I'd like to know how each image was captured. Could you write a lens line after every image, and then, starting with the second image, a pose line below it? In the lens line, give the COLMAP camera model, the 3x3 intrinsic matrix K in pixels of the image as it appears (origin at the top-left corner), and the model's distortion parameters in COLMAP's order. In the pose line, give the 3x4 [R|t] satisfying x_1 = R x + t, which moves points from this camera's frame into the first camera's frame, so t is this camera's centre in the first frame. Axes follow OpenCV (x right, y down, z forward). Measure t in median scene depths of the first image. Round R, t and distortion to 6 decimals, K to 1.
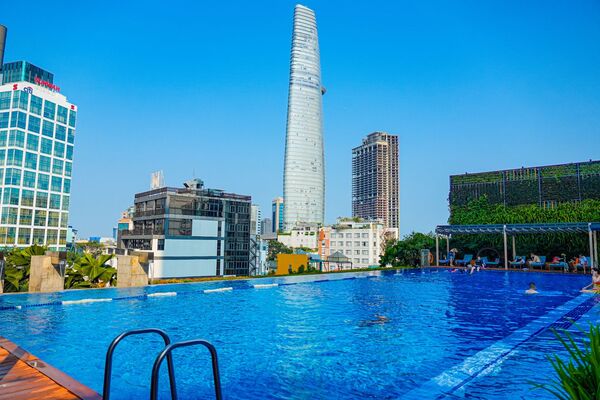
lens RADIAL K [[417.6, 0, 288.2], [0, 417.6, 200.6], [0, 0, 1]] dist [-0.000966, 0.003055]
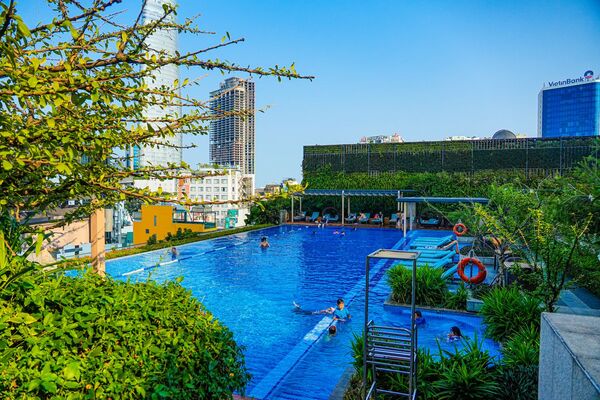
lens RADIAL K [[417.6, 0, 288.2], [0, 417.6, 200.6], [0, 0, 1]] dist [-0.000966, 0.003055]
pose [[0.940239, -0.029678, 0.339219, -0.061358], [-0.023573, 0.988132, 0.151789, -0.084965], [-0.339698, -0.150715, 0.928380, -0.110776]]
